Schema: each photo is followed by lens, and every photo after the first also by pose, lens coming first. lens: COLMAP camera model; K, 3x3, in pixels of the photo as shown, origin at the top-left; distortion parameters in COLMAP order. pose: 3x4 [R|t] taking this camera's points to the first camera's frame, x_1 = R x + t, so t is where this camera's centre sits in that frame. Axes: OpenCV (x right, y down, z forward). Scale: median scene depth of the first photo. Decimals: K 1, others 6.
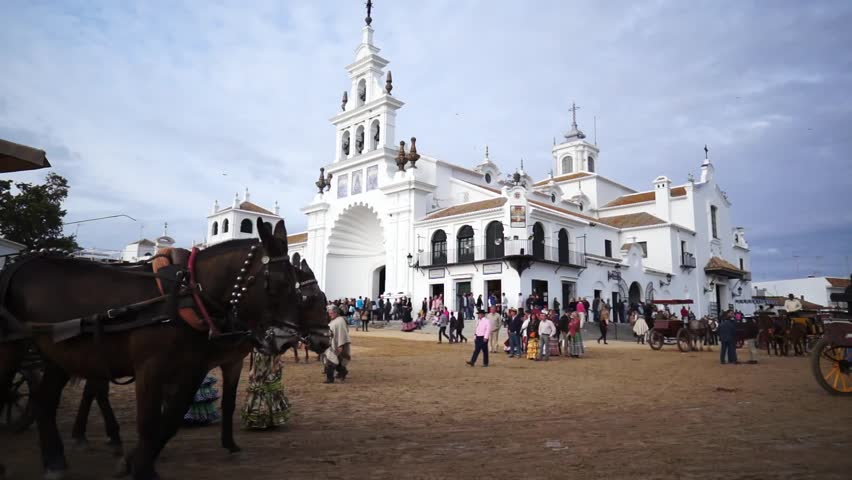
lens RADIAL K [[575.3, 0, 422.7], [0, 575.3, 241.6], [0, 0, 1]] dist [-0.065495, 0.082279]
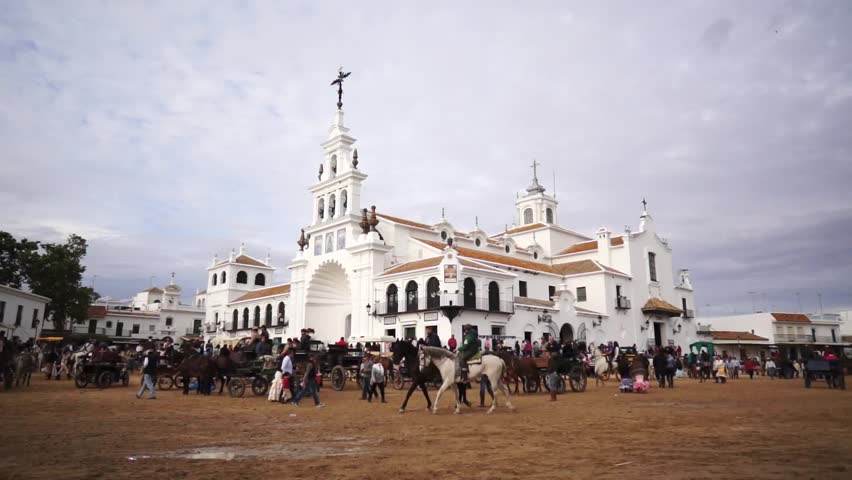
lens RADIAL K [[575.3, 0, 424.8], [0, 575.3, 242.8], [0, 0, 1]] dist [-0.065495, 0.082279]
pose [[0.999690, -0.019277, -0.015750, 0.096859], [0.018295, 0.998013, -0.060288, -0.026855], [0.016880, 0.059981, 0.998057, -0.170641]]
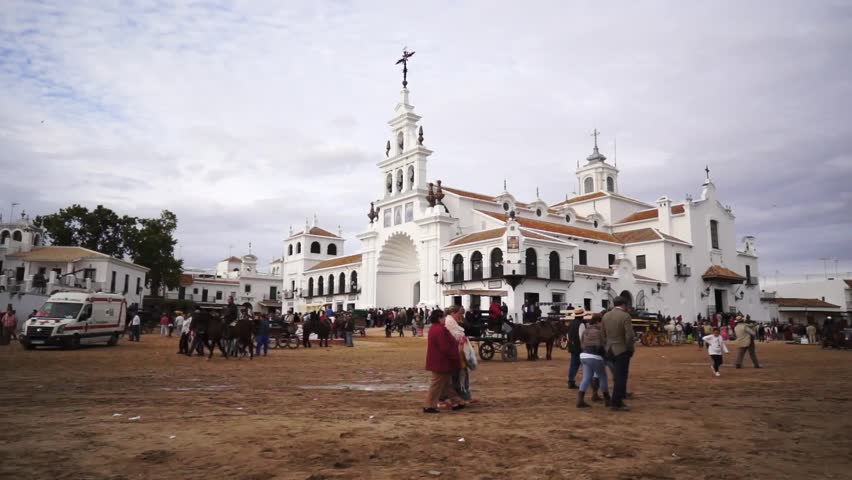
lens RADIAL K [[575.3, 0, 423.7], [0, 575.3, 244.0], [0, 0, 1]] dist [-0.065495, 0.082279]
pose [[0.992252, -0.026209, -0.121447, 0.090313], [0.026325, 0.999653, -0.000655, -0.036496], [0.121422, -0.002547, 0.992598, -0.239410]]
